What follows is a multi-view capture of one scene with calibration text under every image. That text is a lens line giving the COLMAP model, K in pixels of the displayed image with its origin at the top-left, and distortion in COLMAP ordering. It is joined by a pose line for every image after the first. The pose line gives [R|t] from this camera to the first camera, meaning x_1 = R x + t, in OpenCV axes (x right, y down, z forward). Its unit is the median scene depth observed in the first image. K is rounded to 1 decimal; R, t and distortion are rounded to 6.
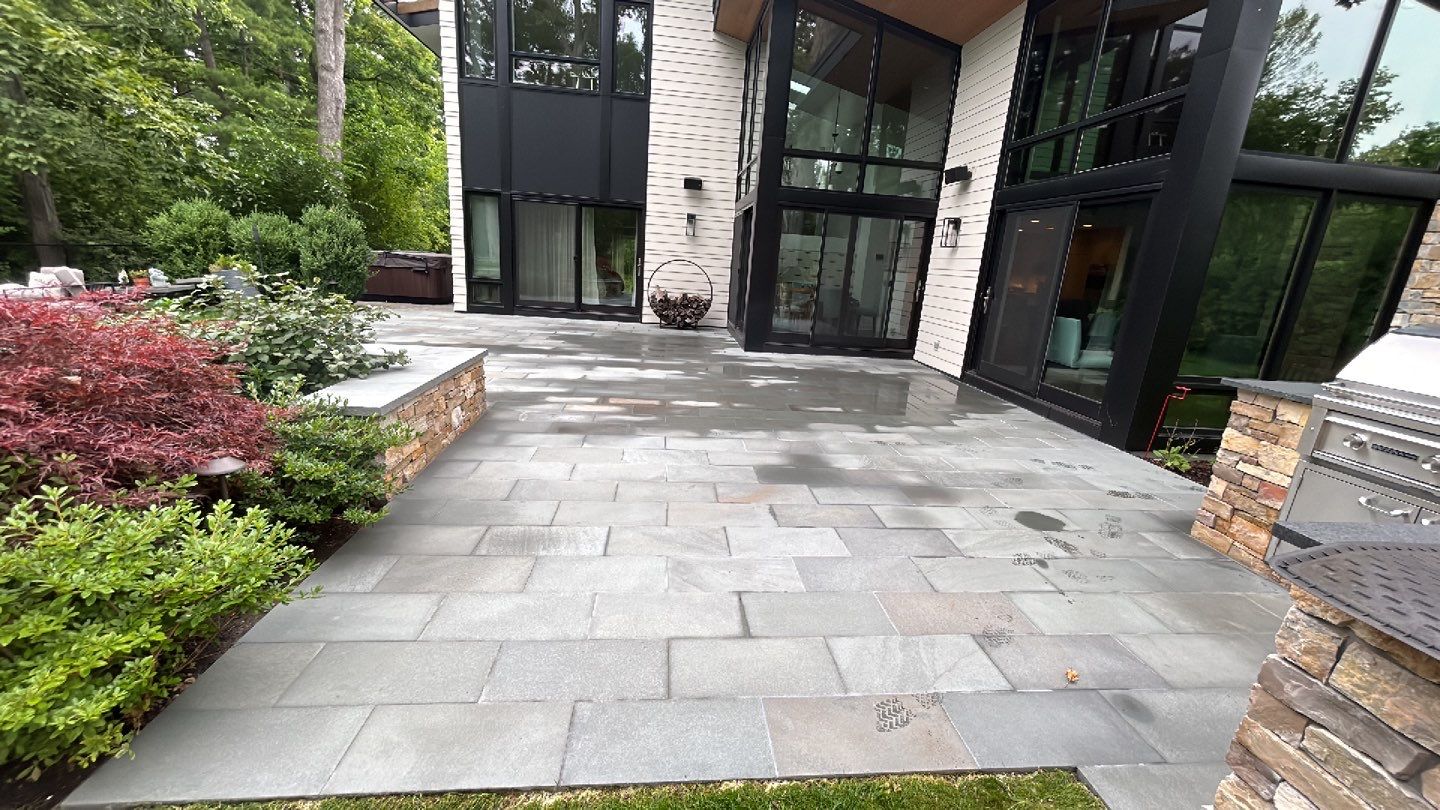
lens RADIAL K [[559.4, 0, 718.4], [0, 559.4, 404.4], [0, 0, 1]] dist [-0.003159, 0.000487]
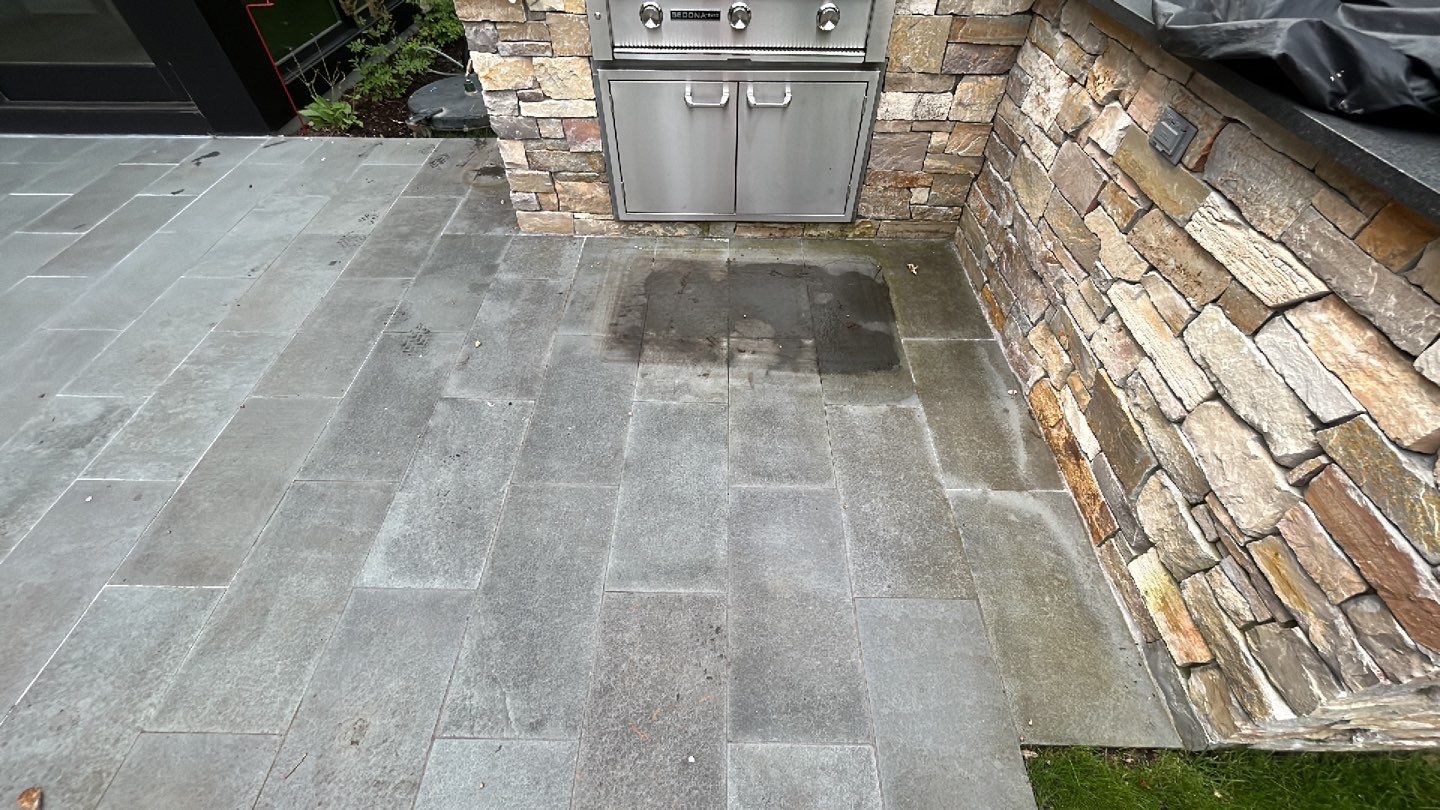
lens RADIAL K [[559.4, 0, 718.4], [0, 559.4, 404.9], [0, 0, 1]] dist [-0.003159, 0.000487]
pose [[0.102971, -0.791455, 0.602491, 0.101820], [0.255313, 0.606448, 0.753018, -0.040566], [-0.961360, 0.076285, 0.264515, 0.223669]]
